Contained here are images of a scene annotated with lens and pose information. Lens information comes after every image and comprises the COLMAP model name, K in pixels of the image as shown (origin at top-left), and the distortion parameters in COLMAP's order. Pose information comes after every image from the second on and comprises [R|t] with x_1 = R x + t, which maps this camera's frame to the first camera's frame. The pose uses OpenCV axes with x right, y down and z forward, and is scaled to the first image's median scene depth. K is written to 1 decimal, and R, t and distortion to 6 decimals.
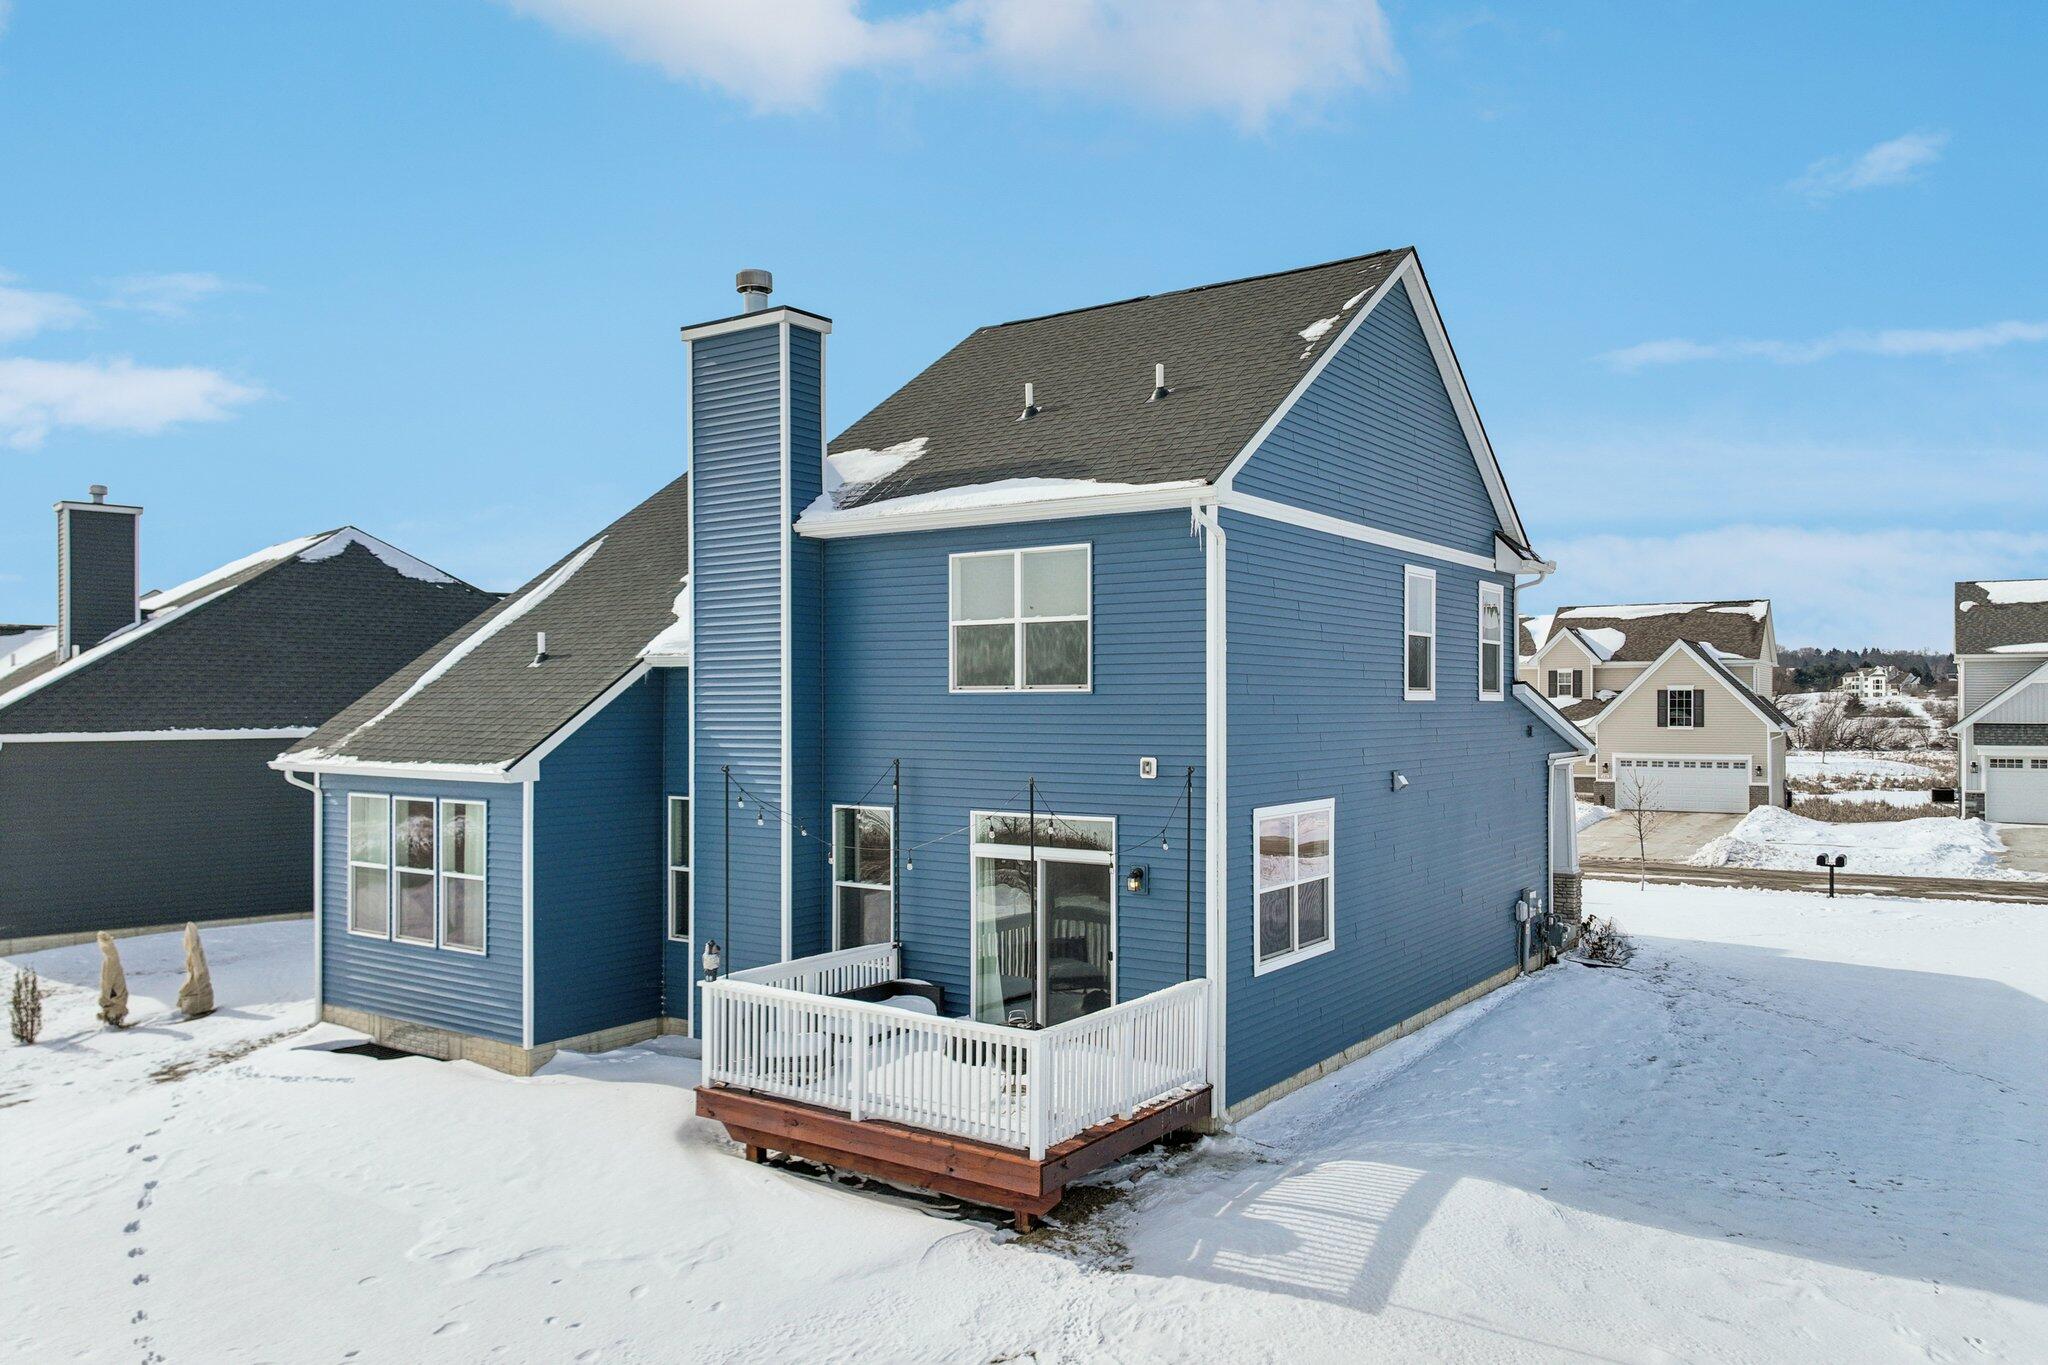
lens RADIAL K [[1466.3, 0, 1020.8], [0, 1466.3, 688.3], [0, 0, 1]] dist [0.002727, 0.002994]
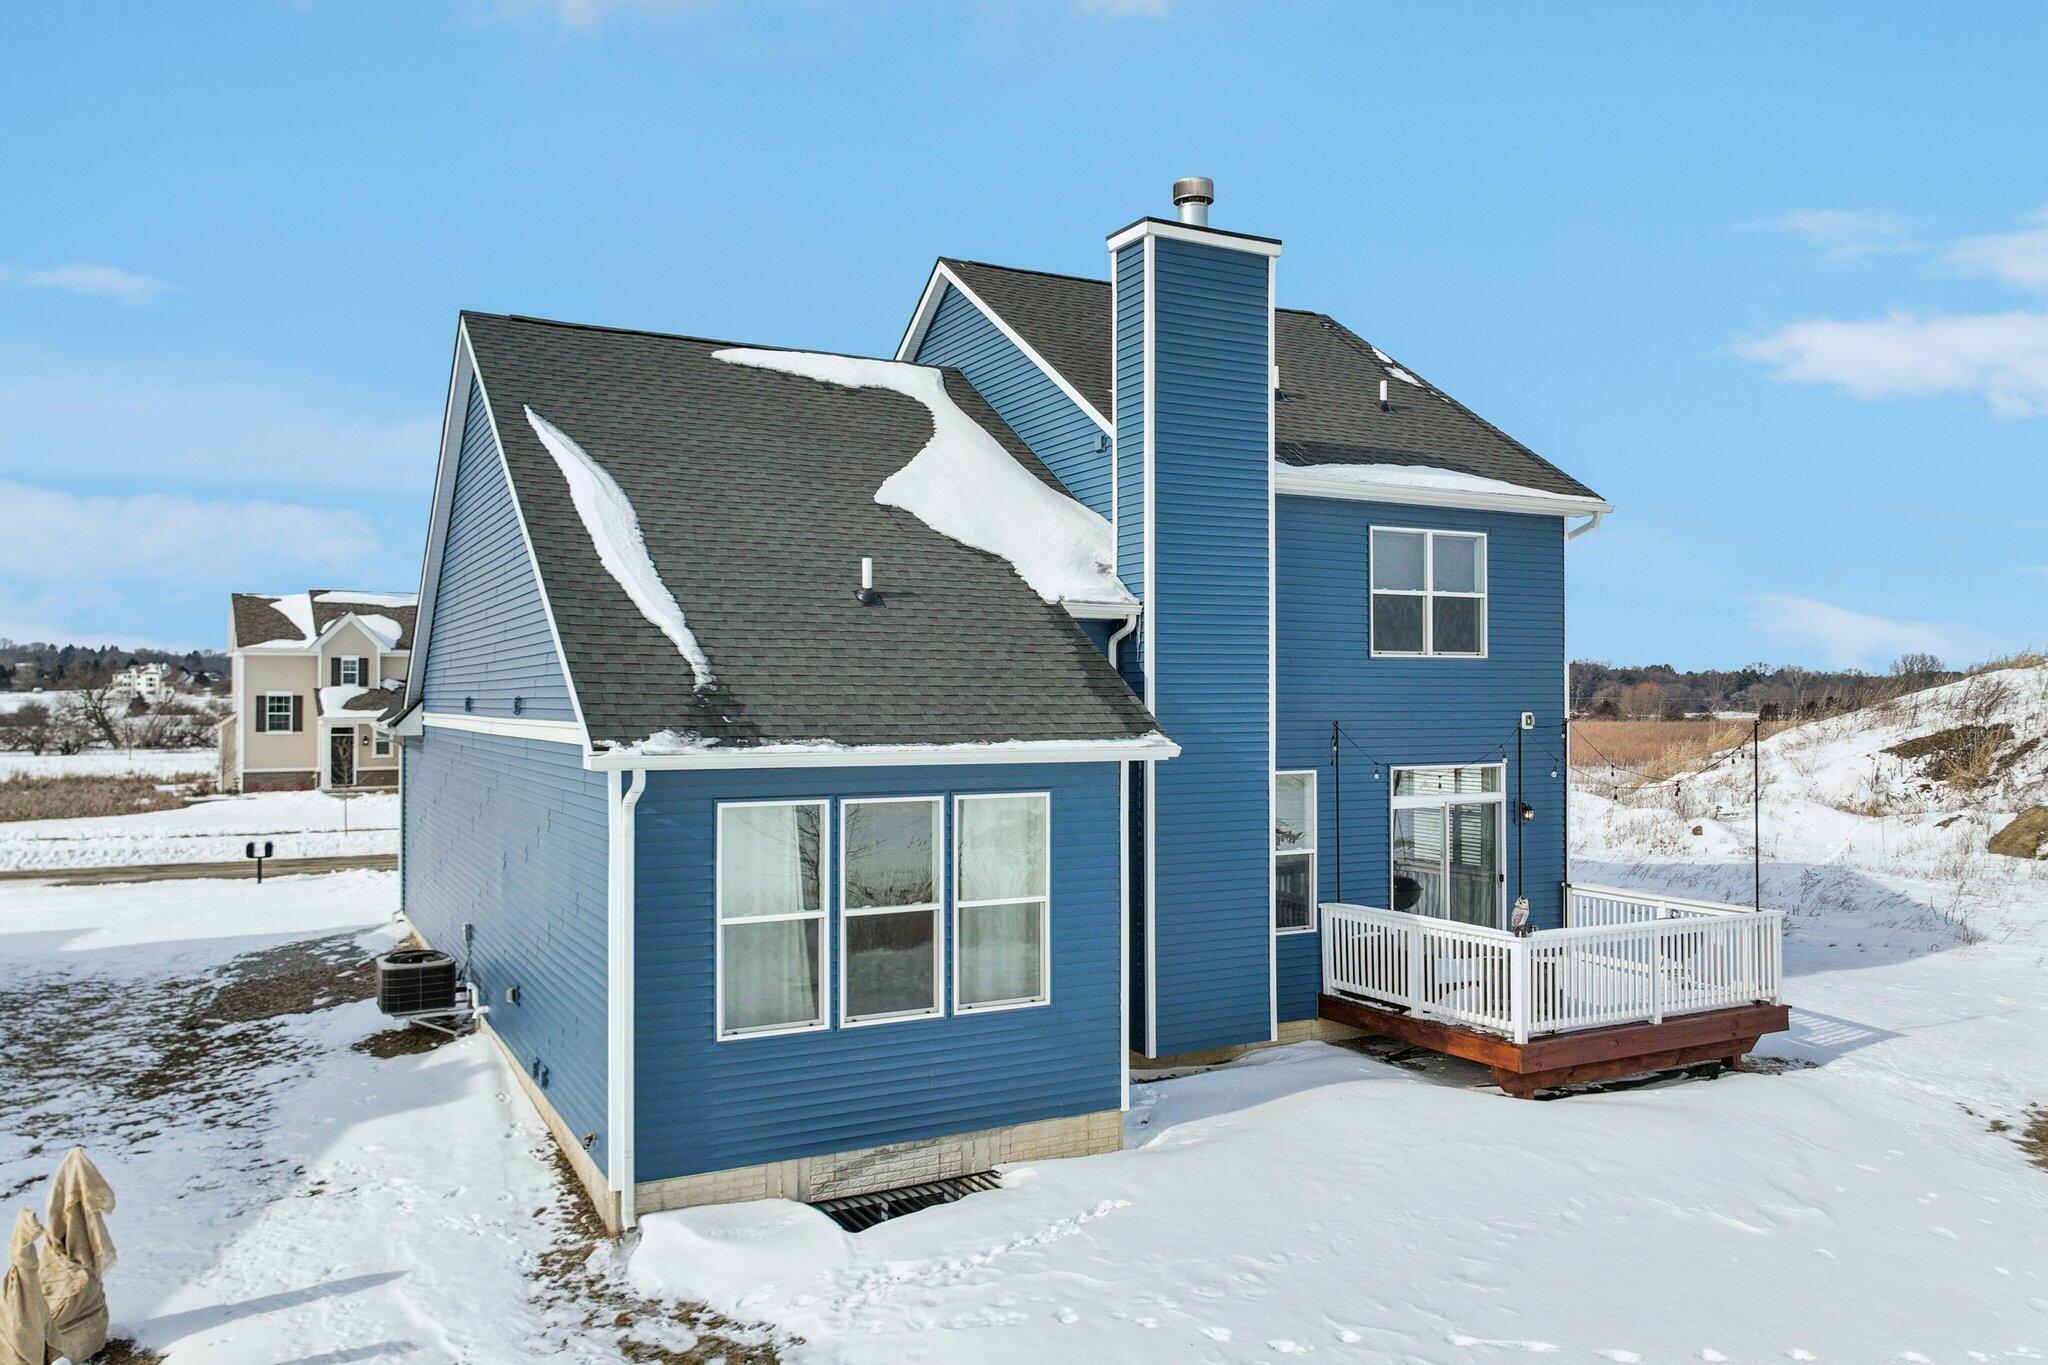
lens RADIAL K [[1466.3, 0, 1020.8], [0, 1466.3, 688.3], [0, 0, 1]] dist [0.002727, 0.002994]
pose [[0.456052, 0.005760, 0.889935, -1.067139], [-0.006344, 0.999975, -0.003221, 0.029753], [-0.889931, -0.004177, 0.456077, 0.717957]]
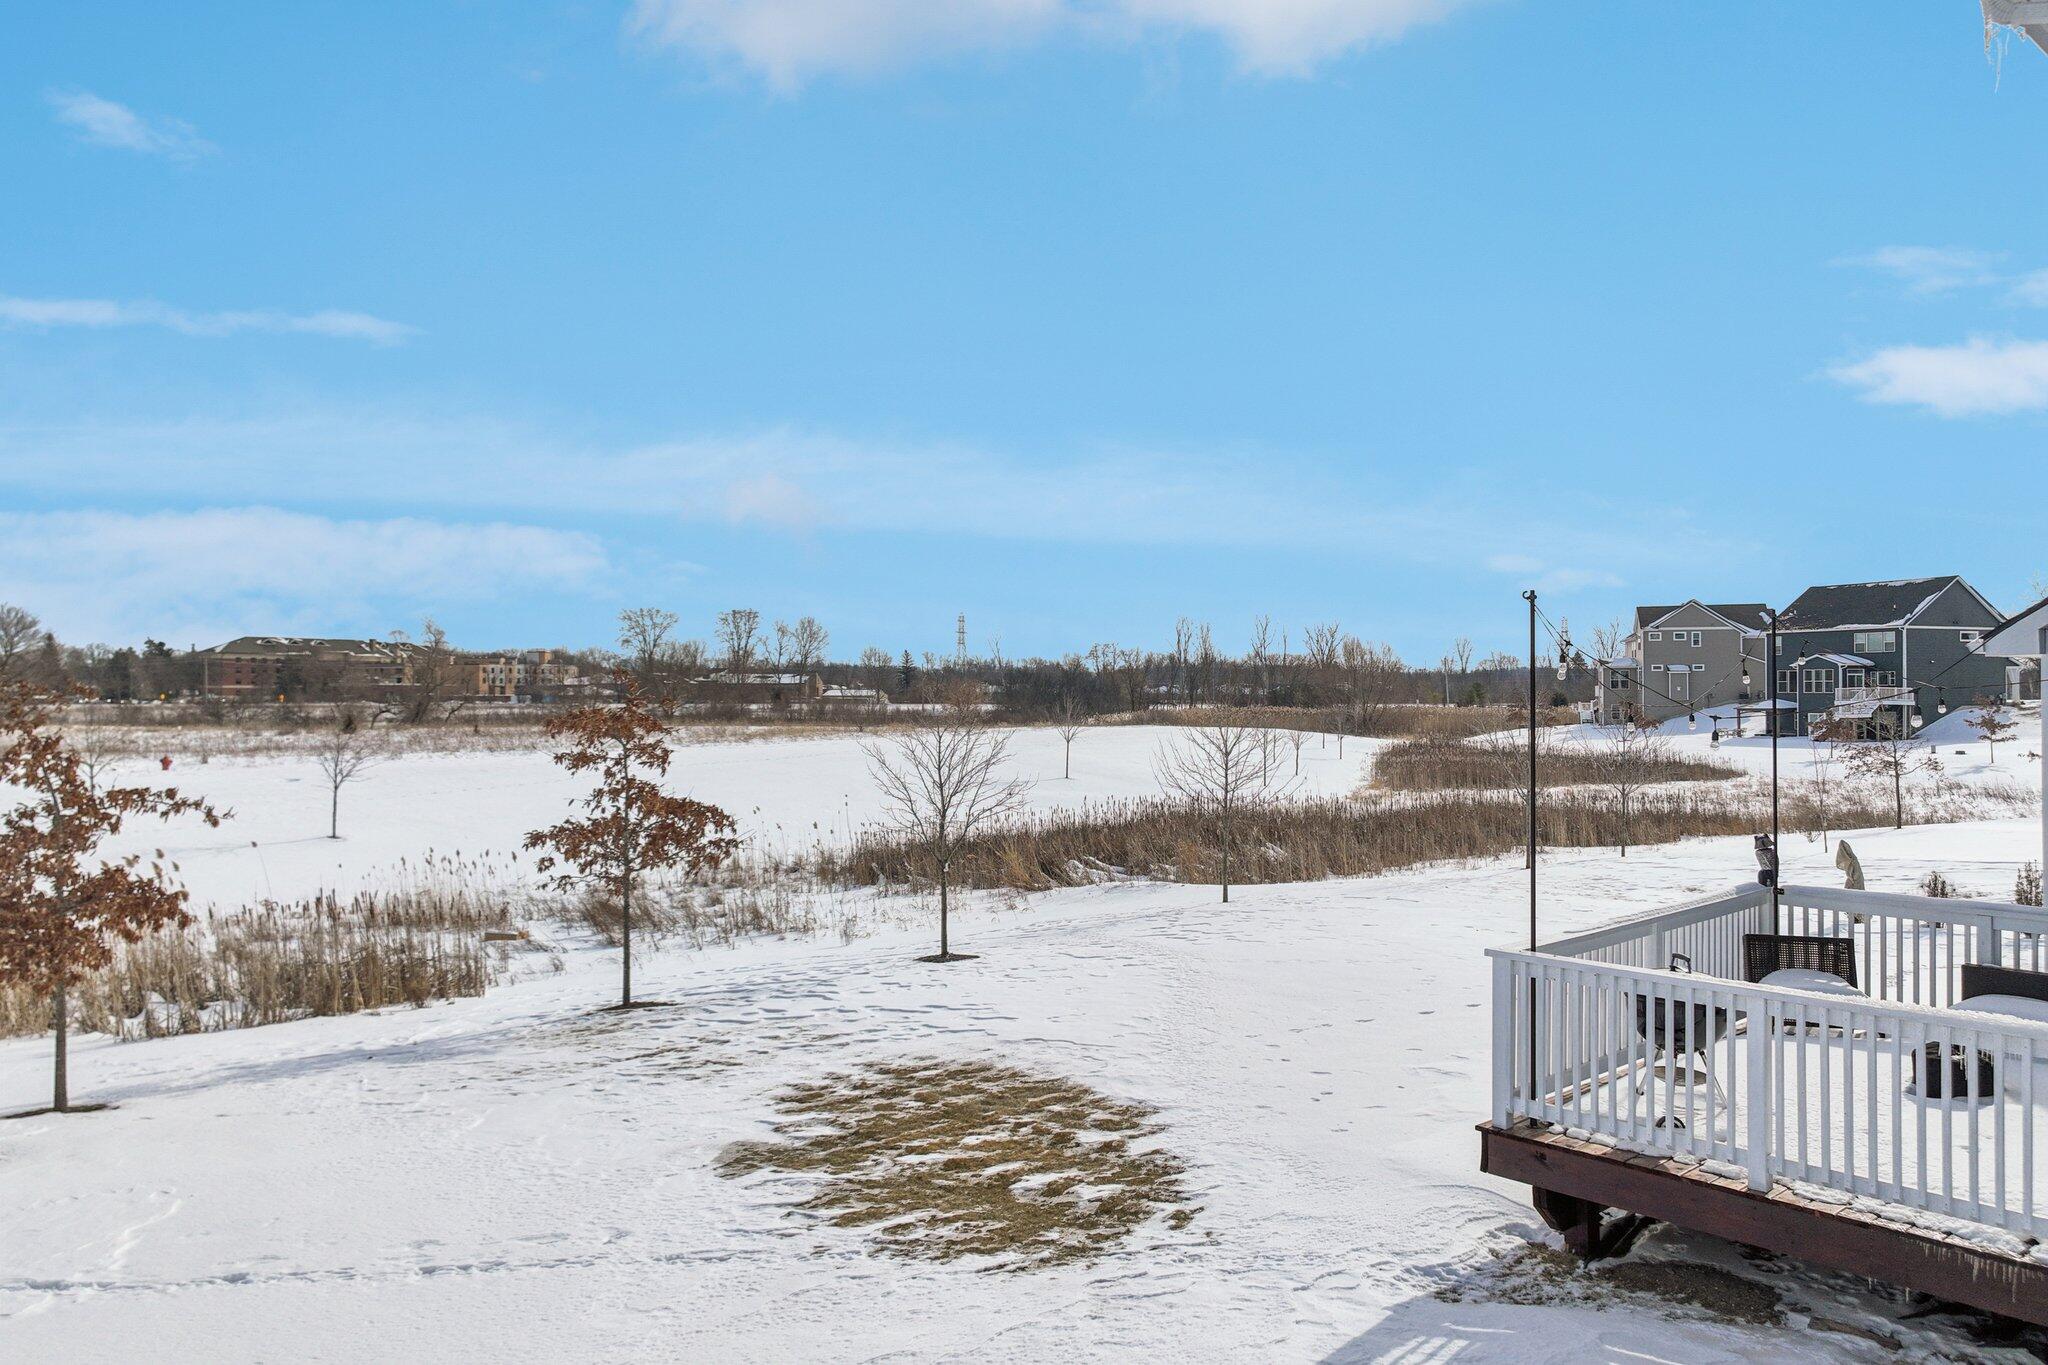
lens RADIAL K [[1448.5, 0, 1022.5], [0, 1448.5, 674.1], [0, 0, 1]] dist [-0.000003, 0.017985]
pose [[-0.222585, -0.010134, -0.974861, 0.537523], [0.010011, 0.999869, -0.012680, 0.077845], [0.974862, -0.012581, -0.222454, 0.666478]]
